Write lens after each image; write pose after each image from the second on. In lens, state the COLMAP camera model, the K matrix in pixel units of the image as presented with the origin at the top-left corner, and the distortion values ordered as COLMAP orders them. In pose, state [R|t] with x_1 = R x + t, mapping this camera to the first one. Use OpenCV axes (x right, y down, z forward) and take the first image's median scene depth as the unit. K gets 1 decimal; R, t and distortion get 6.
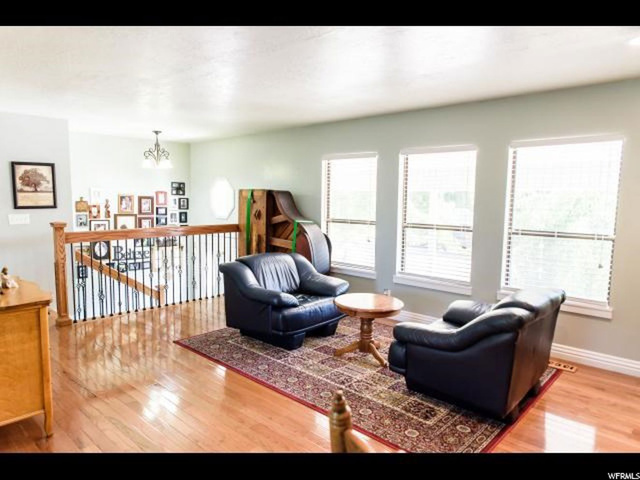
lens RADIAL K [[431.1, 0, 316.9], [0, 431.1, 242.8], [0, 0, 1]] dist [0.003921, -0.011782]
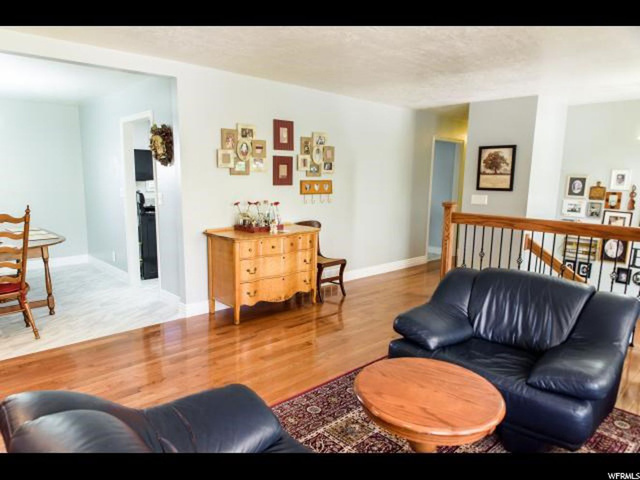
lens RADIAL K [[431.1, 0, 296.9], [0, 431.1, 235.9], [0, 0, 1]] dist [0.003921, -0.011782]
pose [[-0.074470, 0.127199, -0.989078, 0.330310], [-0.126630, 0.982597, 0.135900, -0.042584], [0.989151, 0.135367, -0.057067, 0.484494]]
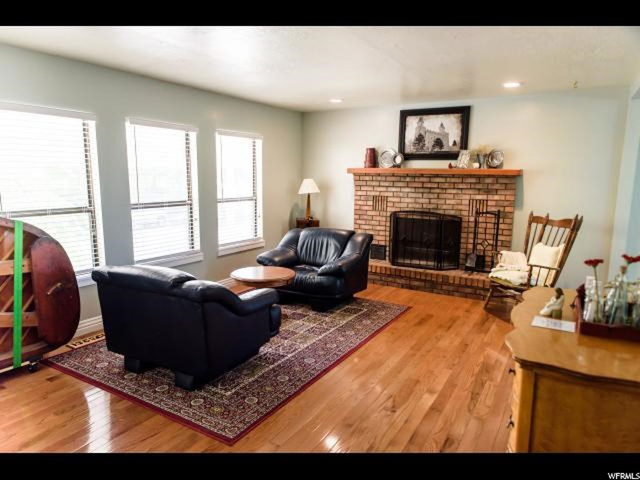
lens RADIAL K [[431.1, 0, 318.8], [0, 431.1, 239.9], [0, 0, 1]] dist [0.003921, -0.011782]
pose [[-0.208910, -0.169440, 0.963144, -0.531959], [0.086289, 0.977840, 0.190742, -0.080293], [-0.974120, 0.122957, -0.189660, 0.600302]]
